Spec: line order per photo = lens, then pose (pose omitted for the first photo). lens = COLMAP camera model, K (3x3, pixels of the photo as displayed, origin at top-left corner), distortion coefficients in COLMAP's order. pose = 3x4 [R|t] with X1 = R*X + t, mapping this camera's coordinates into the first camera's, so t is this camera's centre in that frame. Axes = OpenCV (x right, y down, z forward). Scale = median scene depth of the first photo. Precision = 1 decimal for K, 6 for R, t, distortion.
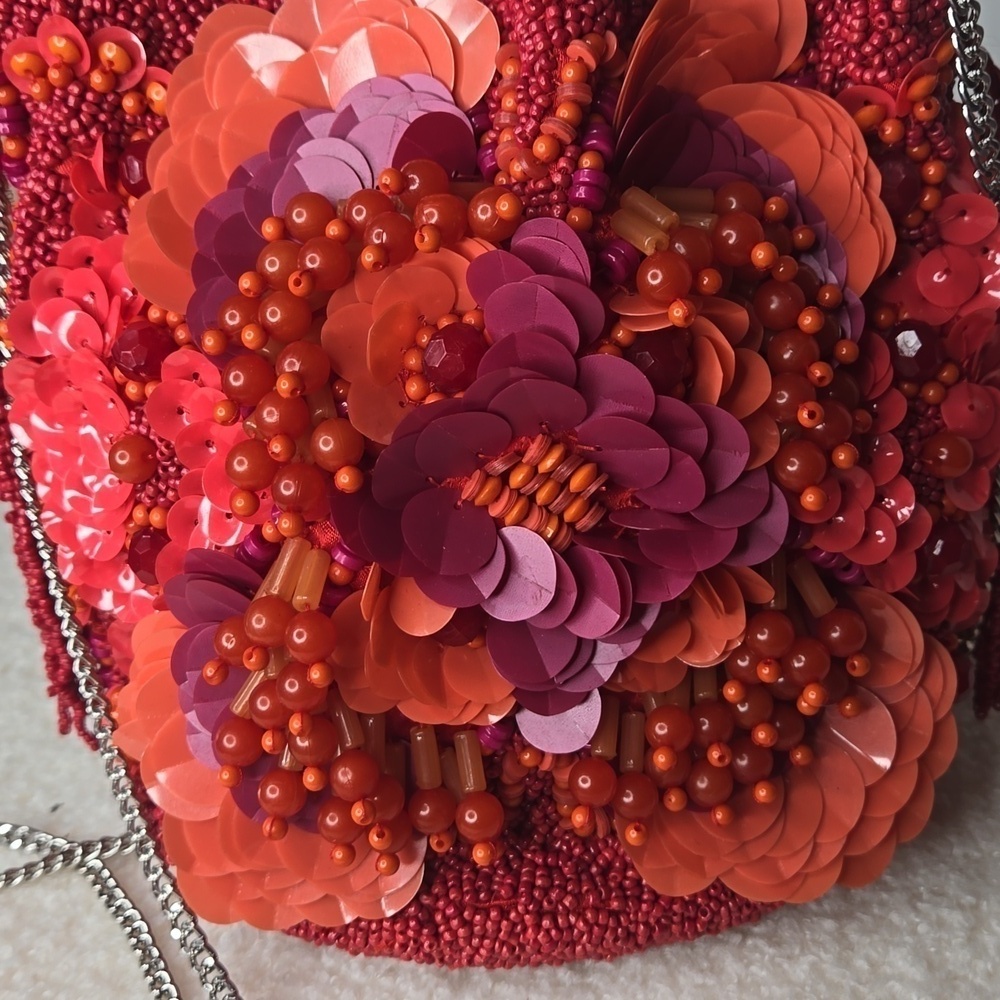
lens RADIAL K [[1551.8, 0, 499.0], [0, 1551.8, 503.5], [0, 0, 1]] dist [0.033322, 0.000000]
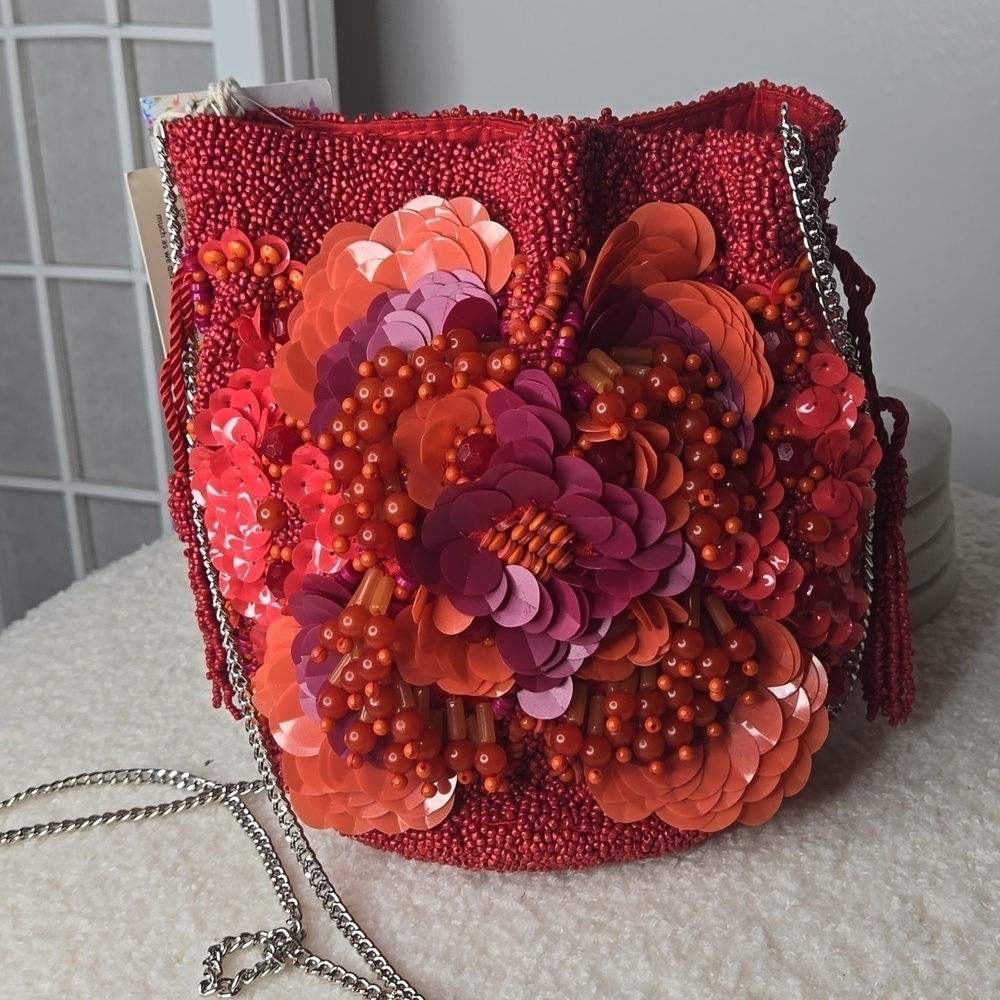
lens RADIAL K [[1551.8, 0, 491.2], [0, 1551.8, 500.7], [0, 0, 1]] dist [0.033322, 0.000000]
pose [[0.995753, 0.026372, -0.088207, 0.115428], [-0.030449, 0.998514, -0.045190, 0.020152], [0.086884, 0.047683, 0.995077, -0.508851]]
